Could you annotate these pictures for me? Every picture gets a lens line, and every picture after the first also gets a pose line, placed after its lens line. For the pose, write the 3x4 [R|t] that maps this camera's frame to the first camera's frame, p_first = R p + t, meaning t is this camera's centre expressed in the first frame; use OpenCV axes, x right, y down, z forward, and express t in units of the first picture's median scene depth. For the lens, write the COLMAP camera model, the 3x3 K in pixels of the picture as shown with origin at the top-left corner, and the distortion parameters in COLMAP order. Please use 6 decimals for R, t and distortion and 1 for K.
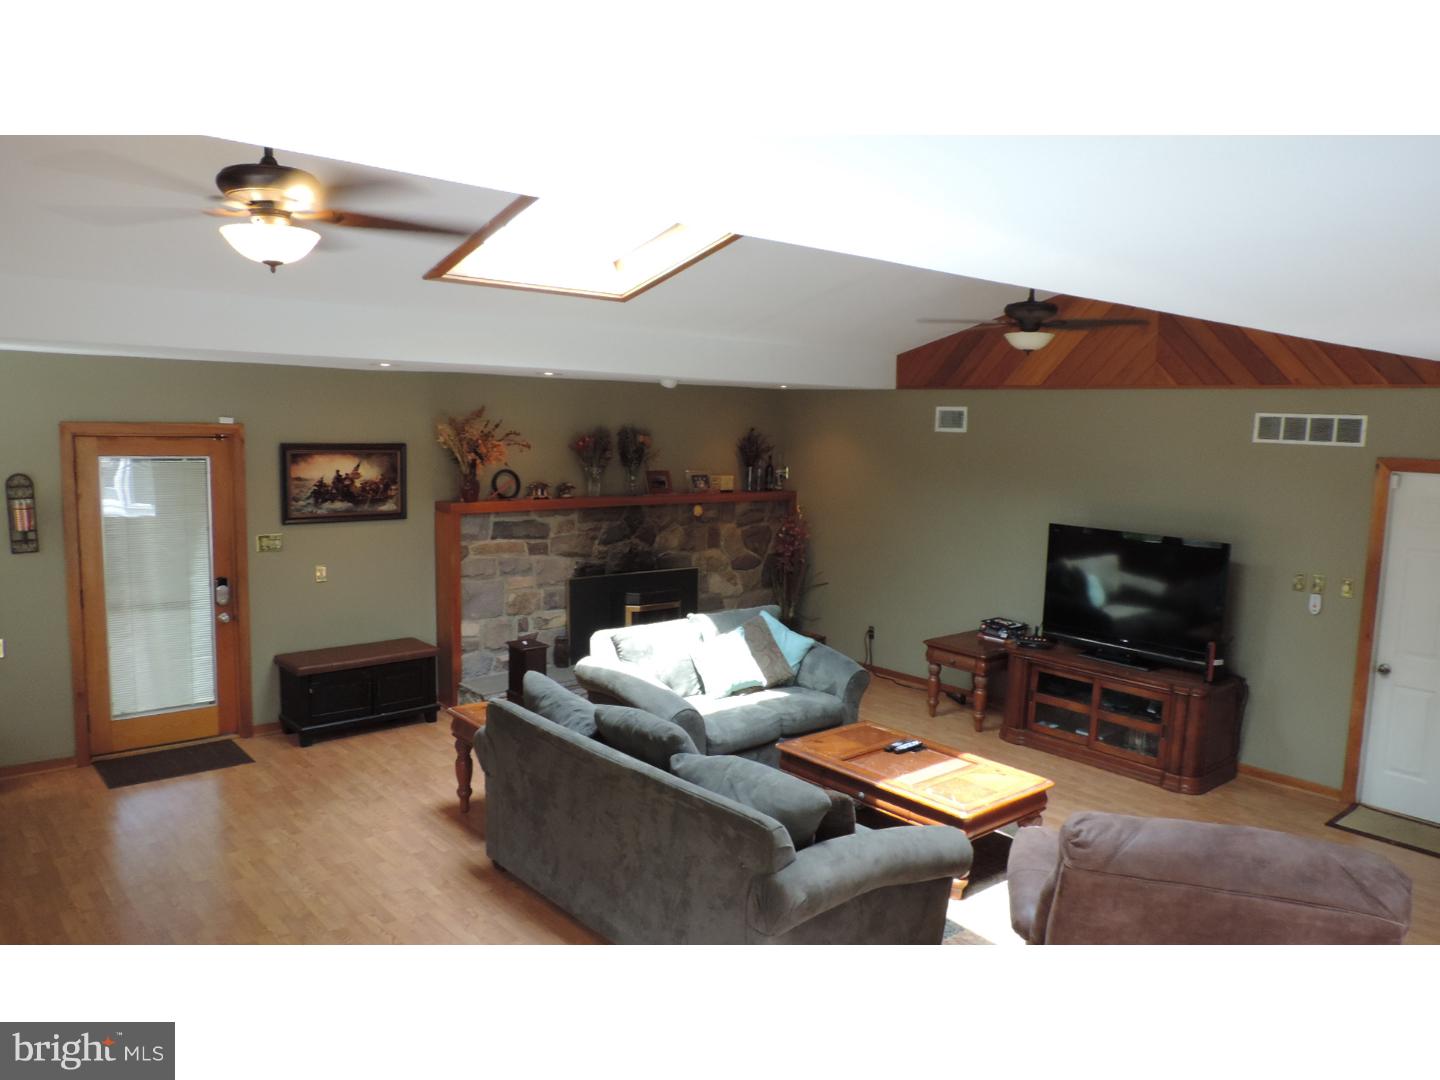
lens RADIAL K [[1028.1, 0, 733.4], [0, 1028.1, 547.6], [0, 0, 1]] dist [-0.015167, -0.003761]
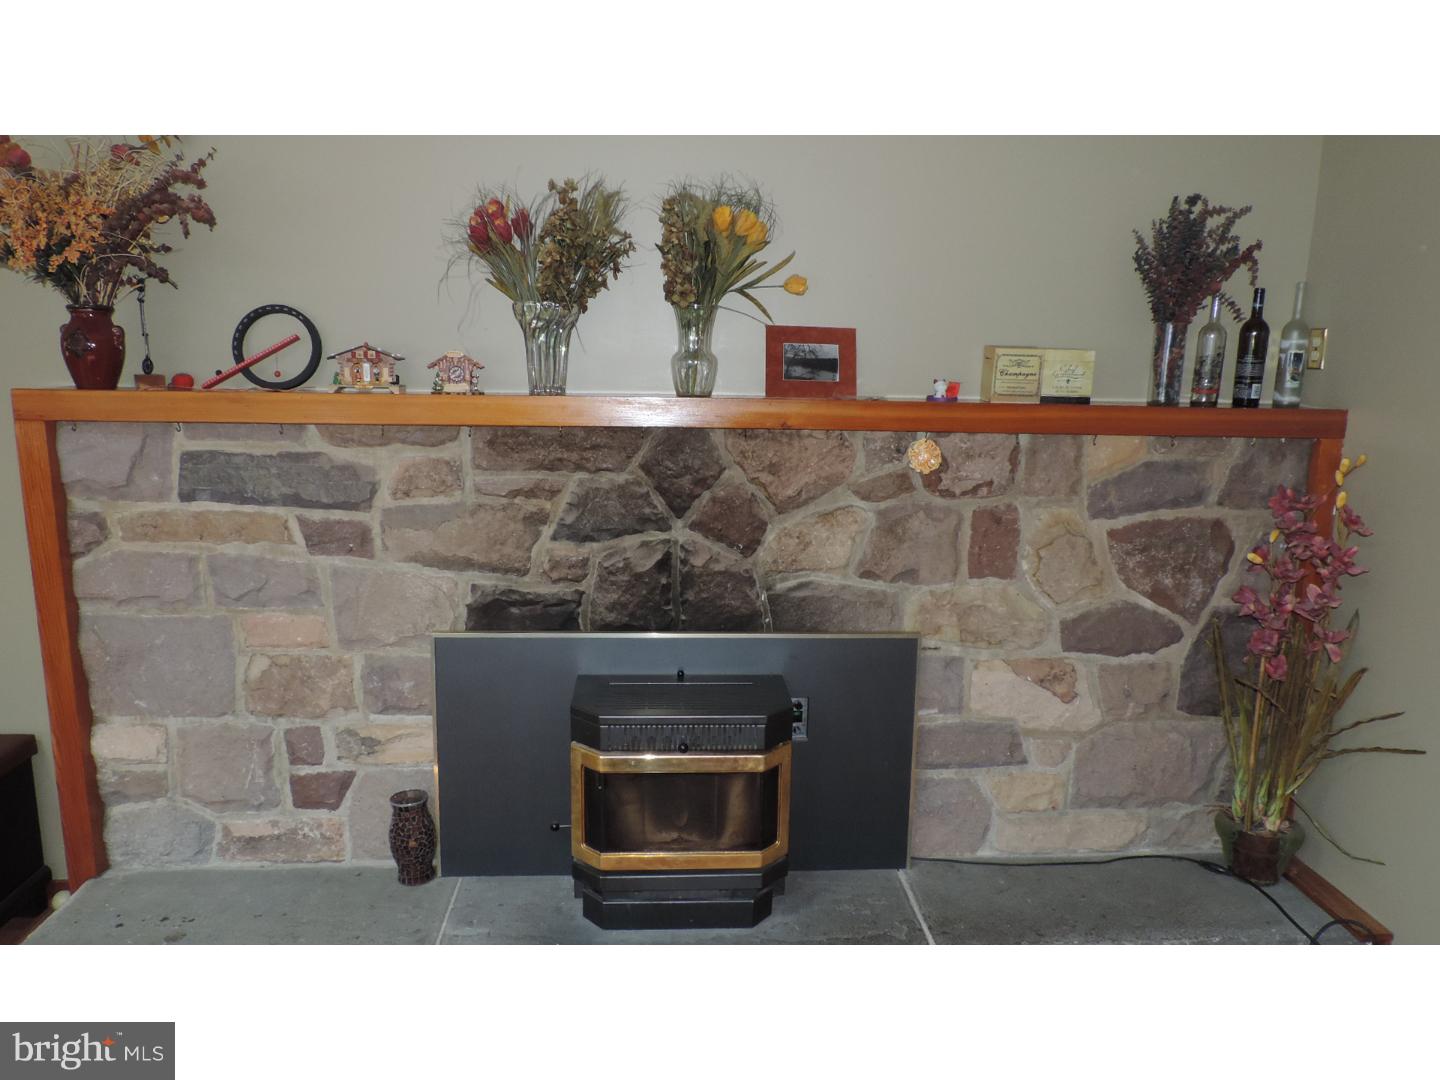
lens RADIAL K [[1028.1, 0, 720.0], [0, 1028.1, 549.1], [0, 0, 1]] dist [-0.015167, -0.003761]
pose [[0.796084, 0.105246, -0.595964, 0.114622], [-0.072537, 0.994257, 0.078689, -0.030586], [0.600823, -0.019413, 0.799146, 0.783757]]
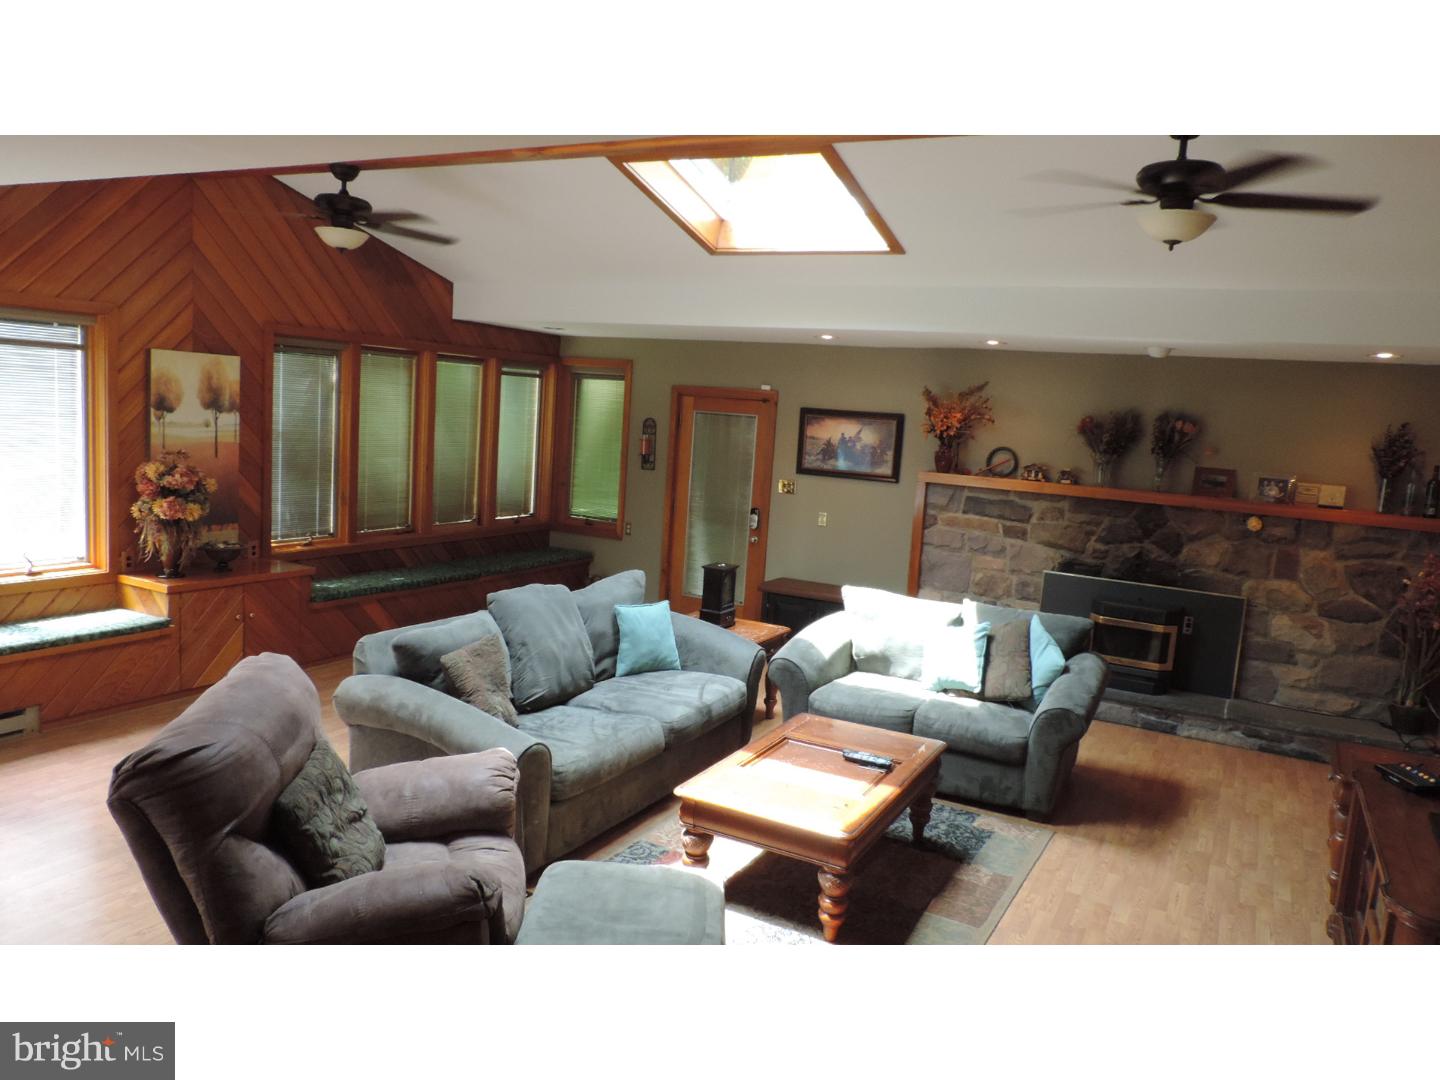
lens RADIAL K [[1028.1, 0, 754.2], [0, 1028.1, 546.3], [0, 0, 1]] dist [-0.015167, -0.003761]
pose [[0.376882, 0.120088, -0.918443, 0.575899], [-0.173651, 0.983139, 0.057290, 0.001426], [0.909838, 0.137897, 0.391381, 0.403915]]
